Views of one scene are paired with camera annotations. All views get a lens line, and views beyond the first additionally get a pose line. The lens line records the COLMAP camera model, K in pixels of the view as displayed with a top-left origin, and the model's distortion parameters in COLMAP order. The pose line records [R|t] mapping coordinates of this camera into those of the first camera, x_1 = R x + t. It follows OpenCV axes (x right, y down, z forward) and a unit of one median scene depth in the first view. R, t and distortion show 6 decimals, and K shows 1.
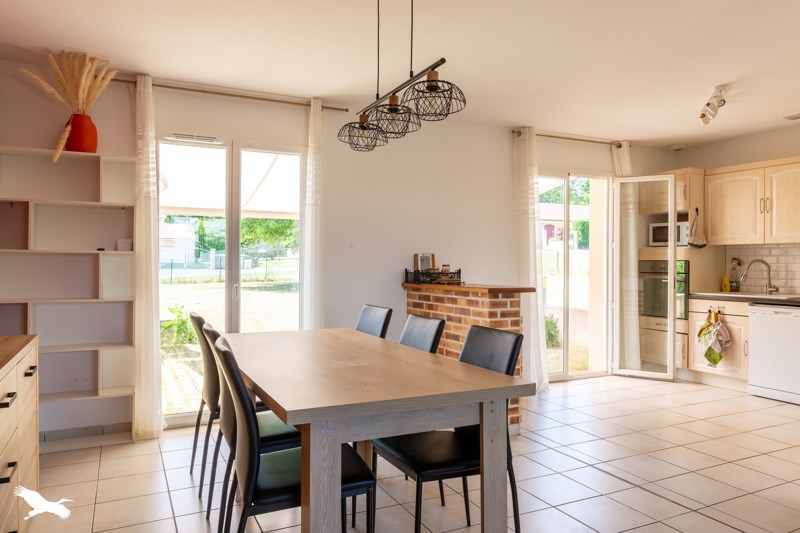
lens RADIAL K [[557.7, 0, 398.5], [0, 557.7, 263.2], [0, 0, 1]] dist [0.003446, -0.000729]
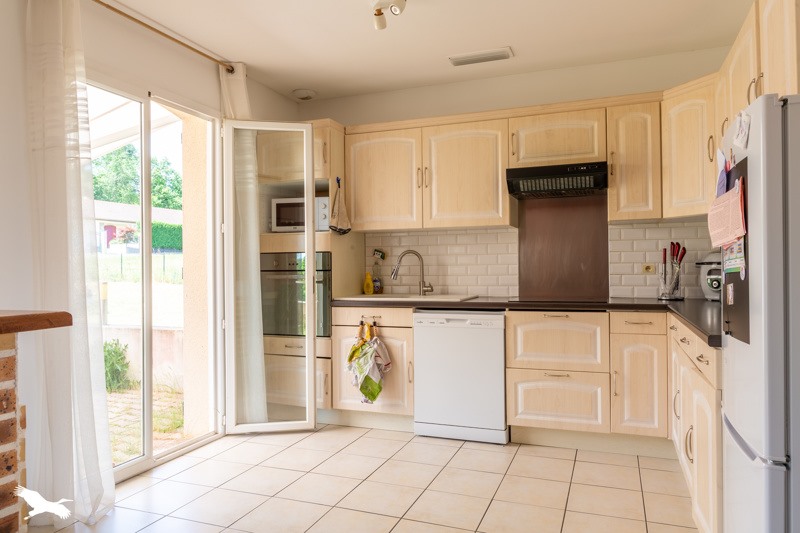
lens RADIAL K [[557.7, 0, 398.5], [0, 557.7, 264.7], [0, 0, 1]] dist [0.003446, -0.000729]
pose [[0.737901, -0.009809, 0.674838, 0.113726], [0.014191, 0.999899, -0.000983, 0.013005], [-0.674760, 0.010302, 0.737965, 0.429234]]
